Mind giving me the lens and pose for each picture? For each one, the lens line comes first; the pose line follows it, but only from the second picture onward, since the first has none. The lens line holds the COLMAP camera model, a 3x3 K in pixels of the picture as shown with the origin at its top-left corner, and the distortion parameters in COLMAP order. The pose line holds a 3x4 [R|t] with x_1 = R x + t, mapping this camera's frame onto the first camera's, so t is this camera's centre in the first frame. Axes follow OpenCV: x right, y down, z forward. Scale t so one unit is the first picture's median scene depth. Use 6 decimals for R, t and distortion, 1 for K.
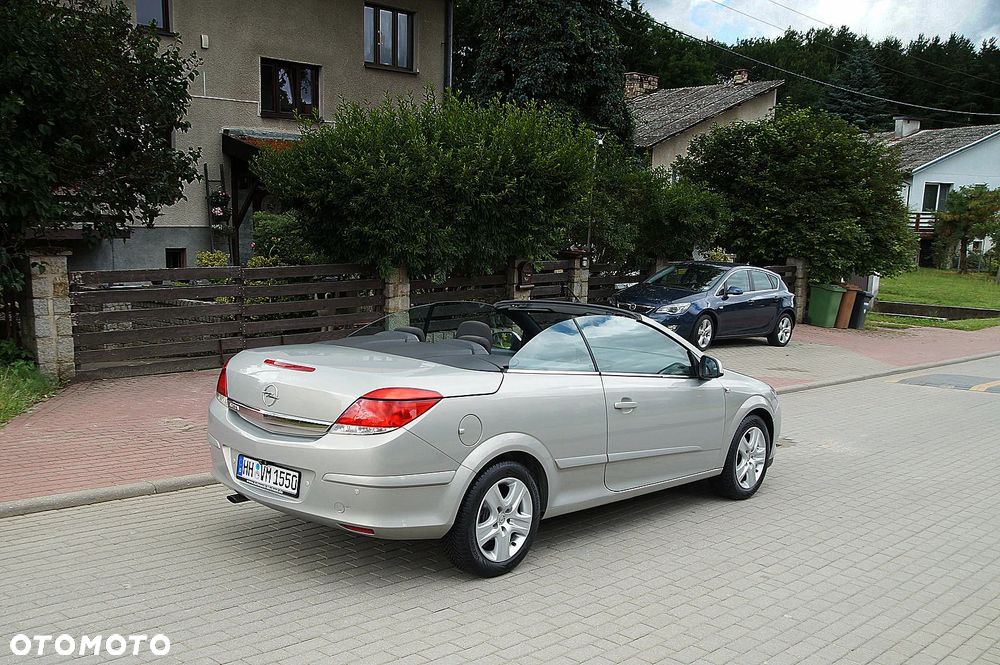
lens RADIAL K [[1057.6, 0, 491.3], [0, 1057.6, 346.4], [0, 0, 1]] dist [0.042010, 0.054763]
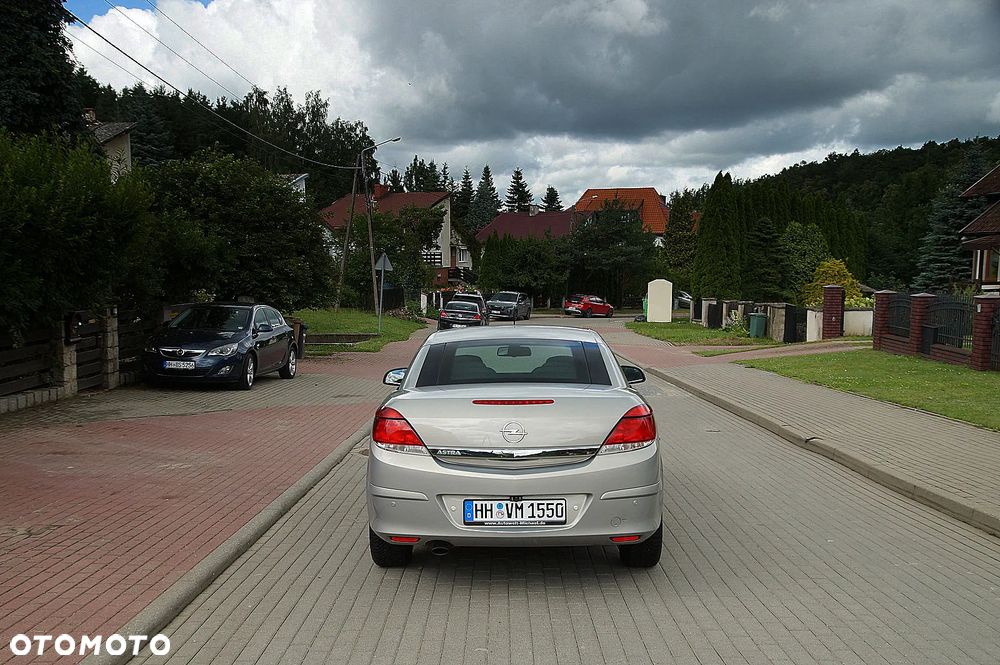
lens RADIAL K [[1063.4, 0, 491.5], [0, 1063.4, 336.6], [0, 0, 1]] dist [0.040169, 0.030596]
pose [[0.725753, -0.077276, 0.683601, -0.350692], [0.110621, 0.993850, -0.005094, -0.016110], [-0.679003, 0.079317, 0.729838, 0.101199]]
